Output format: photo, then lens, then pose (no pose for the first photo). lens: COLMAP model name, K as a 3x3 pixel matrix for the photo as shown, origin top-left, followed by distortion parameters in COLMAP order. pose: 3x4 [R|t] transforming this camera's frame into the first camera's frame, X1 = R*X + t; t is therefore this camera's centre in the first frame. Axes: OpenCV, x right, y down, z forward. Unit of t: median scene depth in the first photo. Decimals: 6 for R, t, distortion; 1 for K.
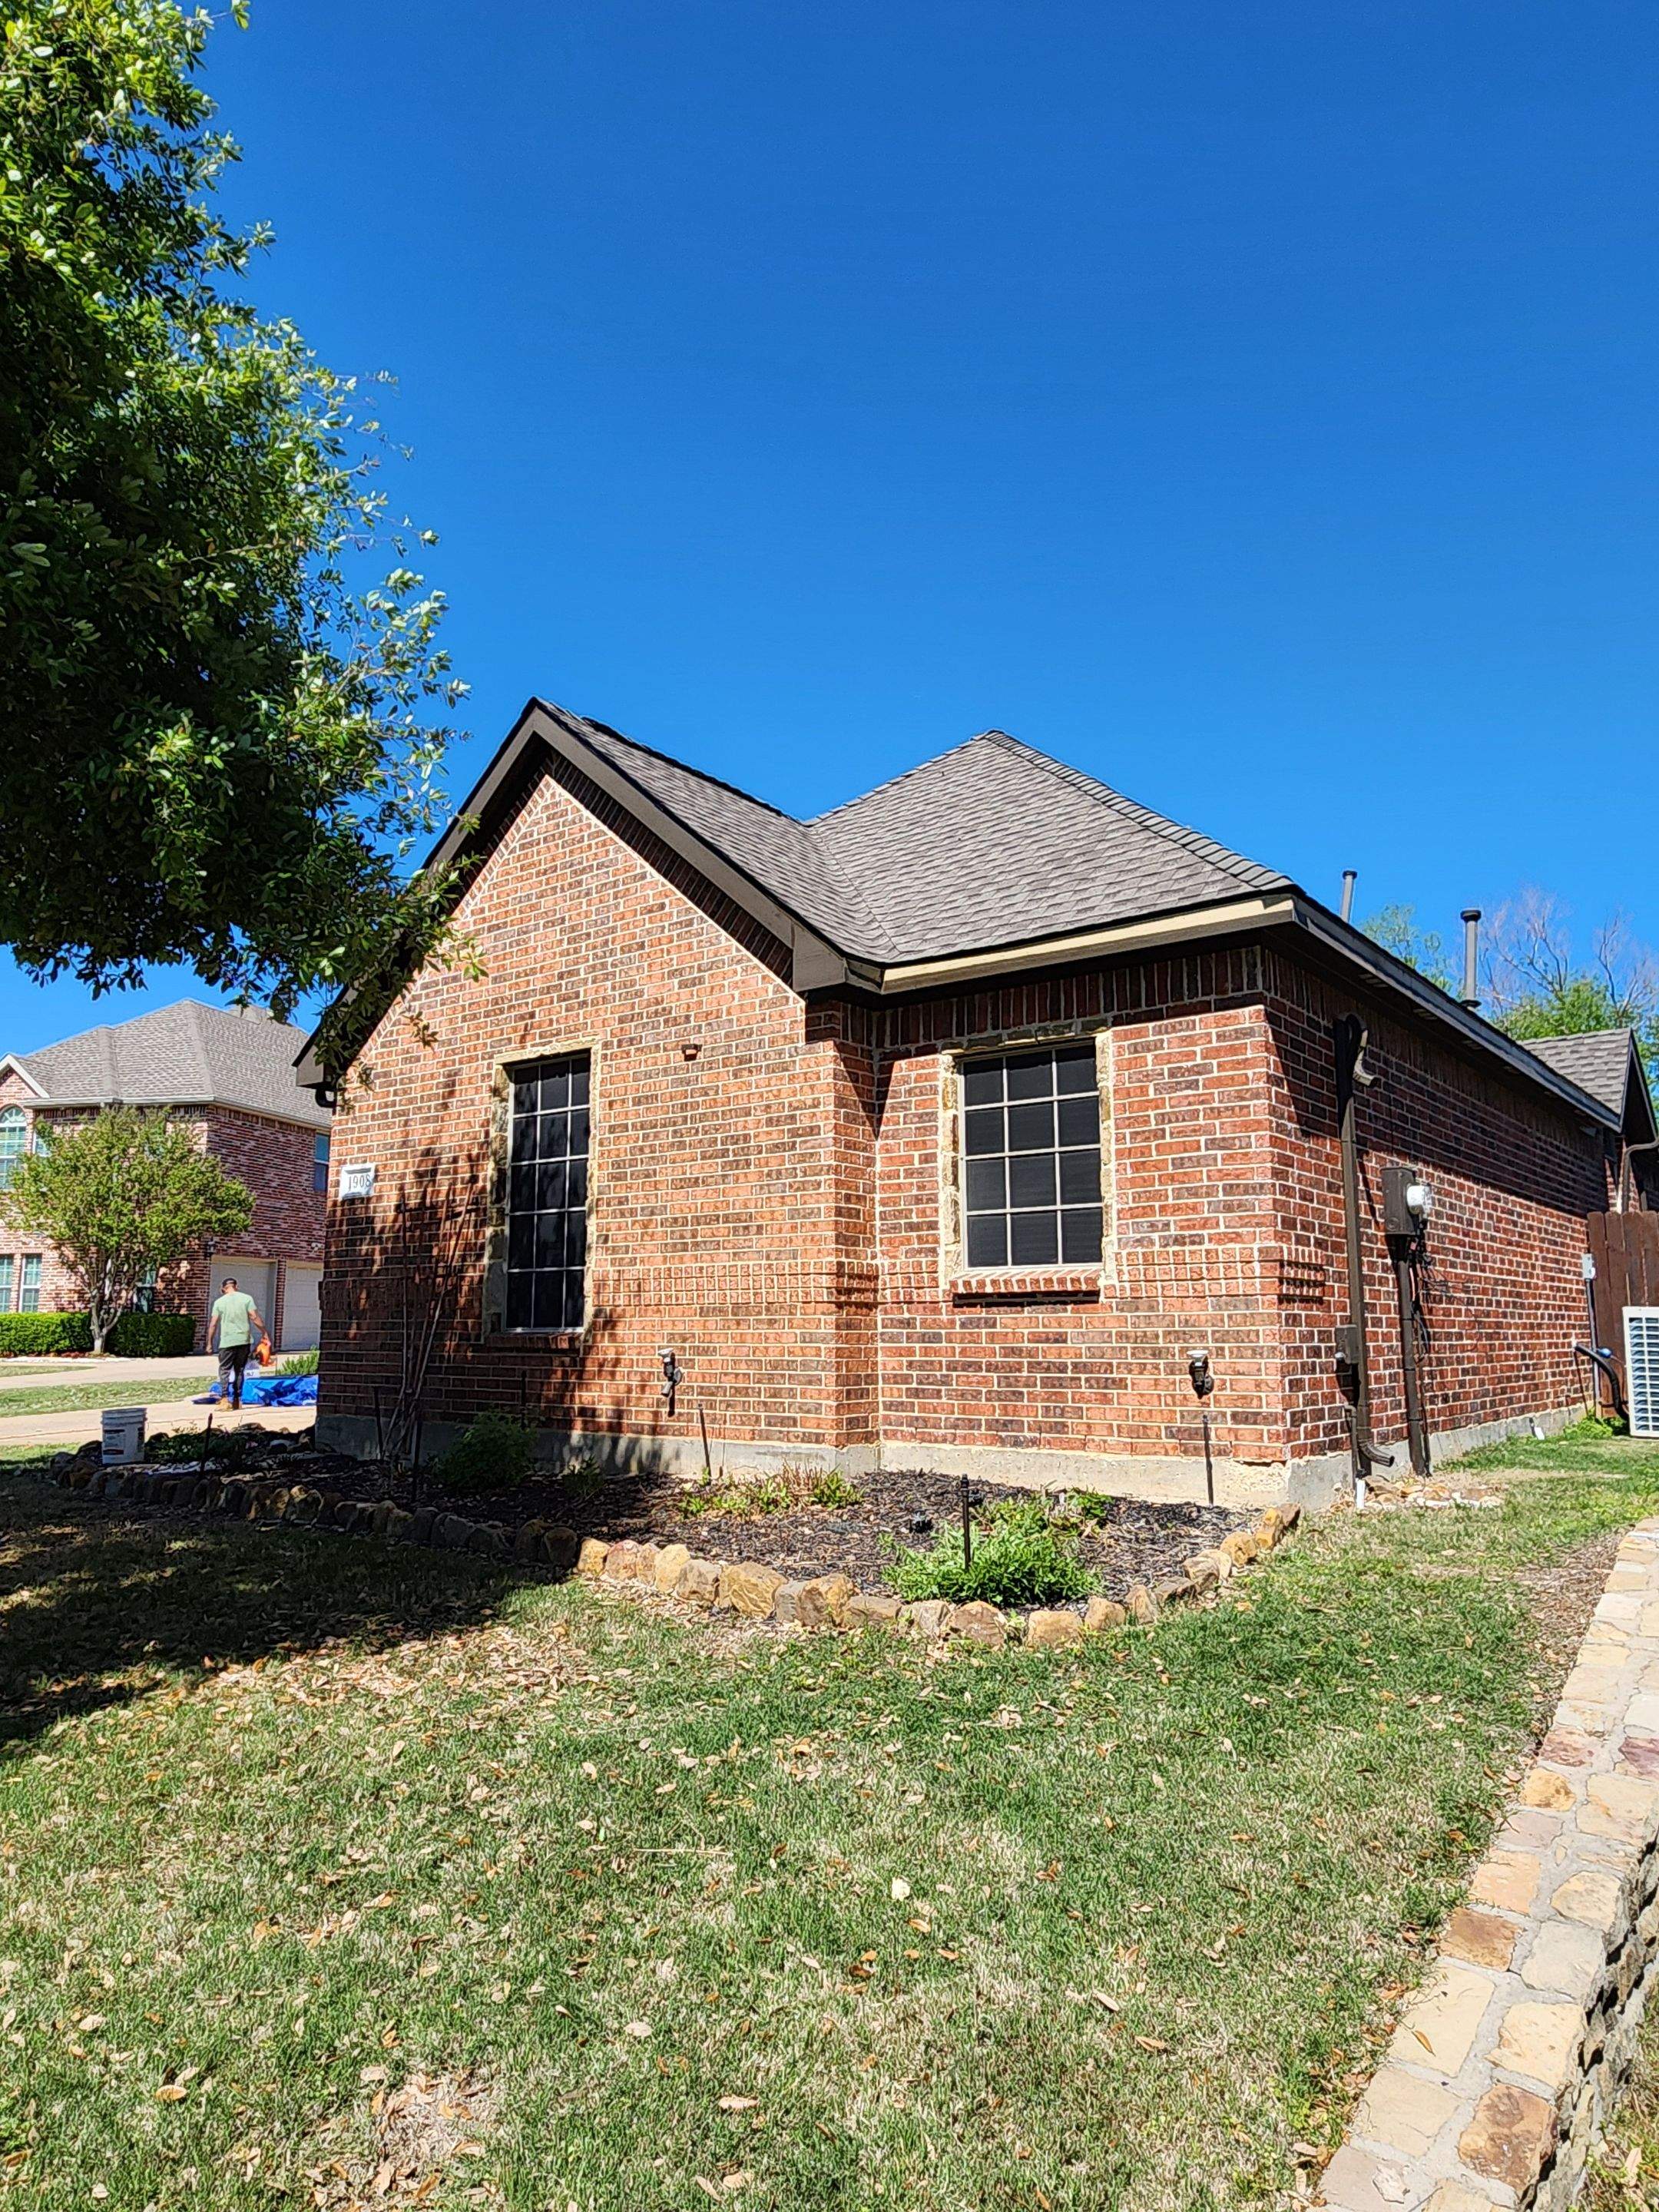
lens RADIAL K [[1413.5, 0, 828.7], [0, 1413.5, 1102.8], [0, 0, 1]] dist [-0.003209, -0.000076]
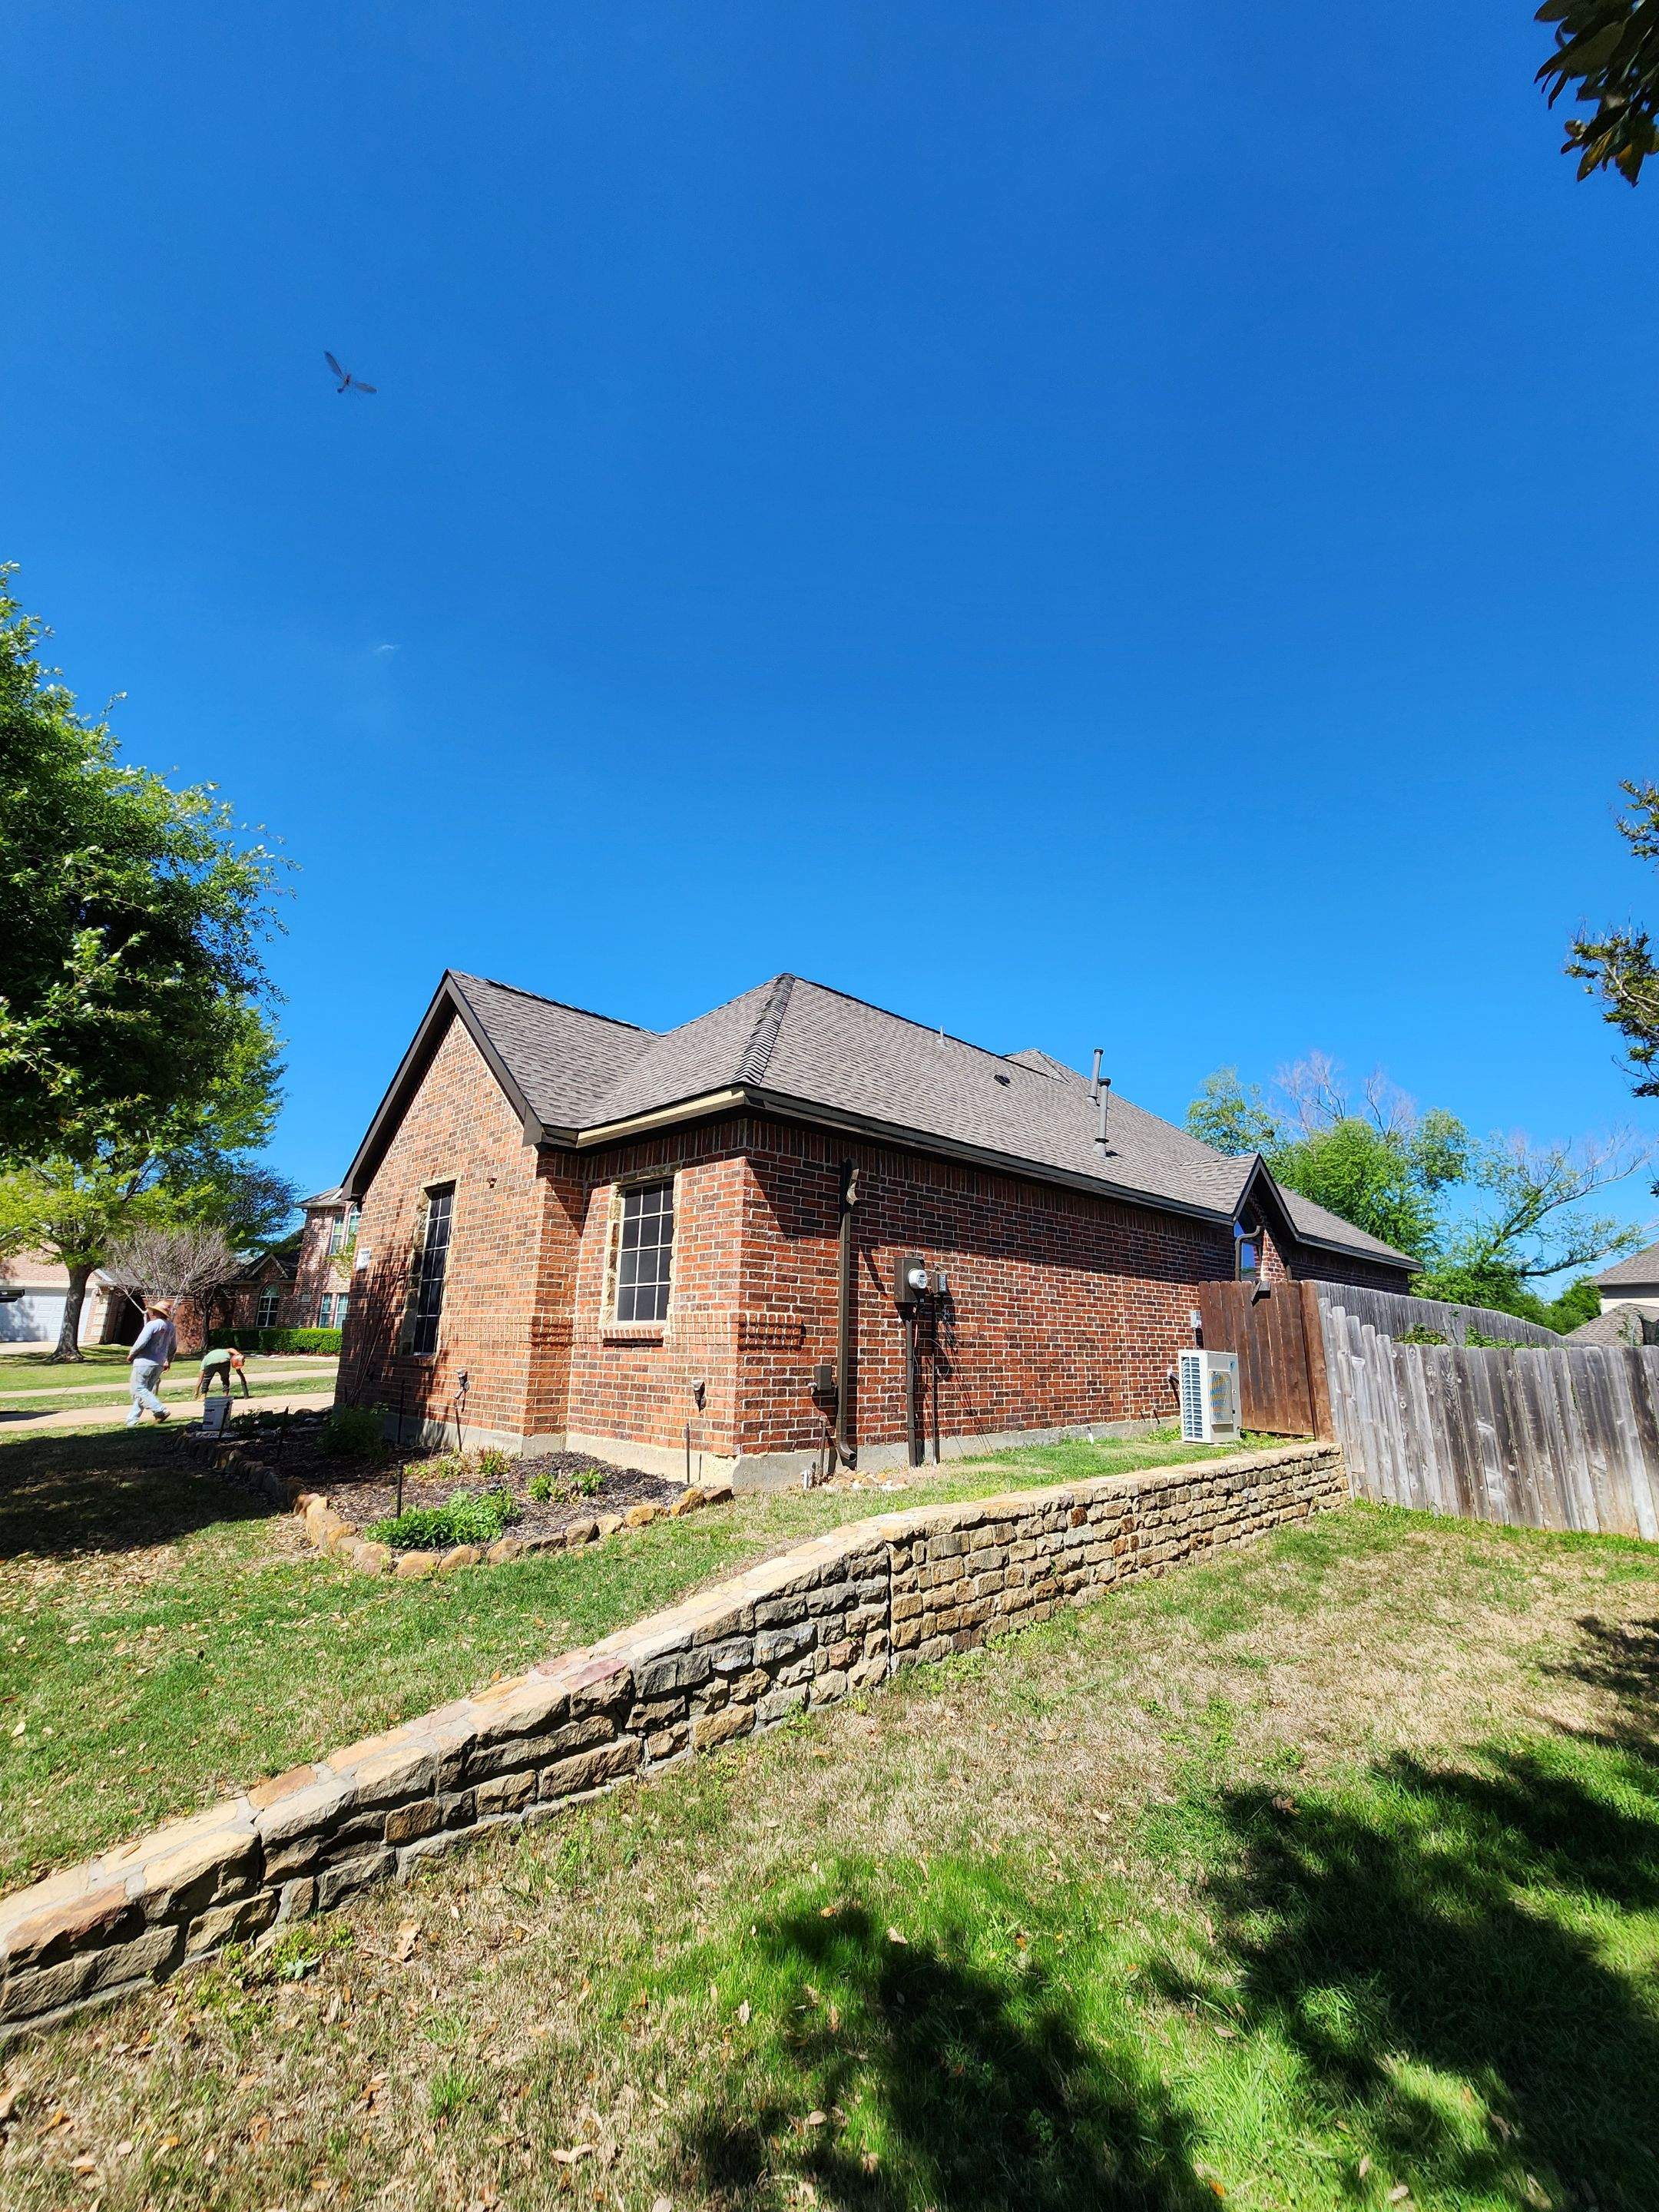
lens RADIAL K [[908.8, 0, 831.0], [0, 908.8, 1113.0], [0, 0, 1]] dist [0.000726, 0.000103]
pose [[0.991562, -0.016003, -0.128643, 0.467248], [0.004525, 0.996019, -0.089025, -0.023141], [0.129555, 0.087691, 0.987687, 0.008344]]
